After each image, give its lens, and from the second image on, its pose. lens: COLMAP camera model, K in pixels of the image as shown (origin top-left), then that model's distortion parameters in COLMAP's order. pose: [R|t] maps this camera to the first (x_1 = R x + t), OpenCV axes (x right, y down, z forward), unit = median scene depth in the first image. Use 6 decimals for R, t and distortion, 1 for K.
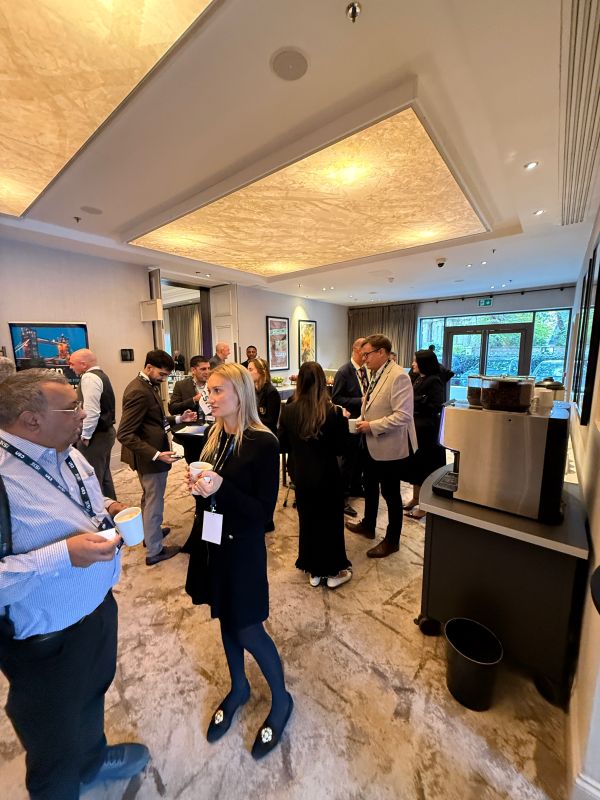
lens RADIAL K [[319.3, 0, 299.5], [0, 319.3, 398.0], [0, 0, 1]] dist [0.000567, 0.000001]
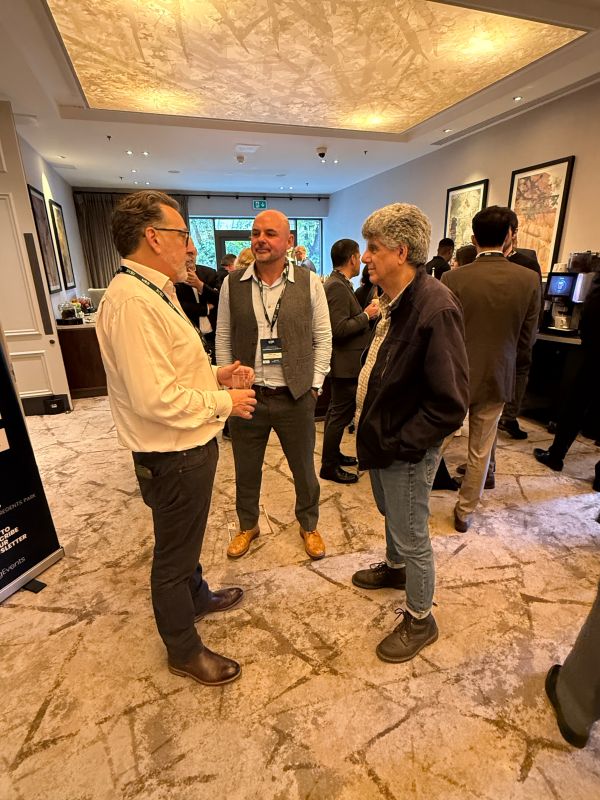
lens RADIAL K [[411.5, 0, 300.0], [0, 411.5, 400.0], [0, 0, 1]] dist [-0.000268, -0.000871]
pose [[0.537826, -0.266533, 0.799814, -0.848354], [0.142815, 0.963801, 0.225146, -0.010234], [-0.830871, -0.006864, 0.556423, 0.441136]]
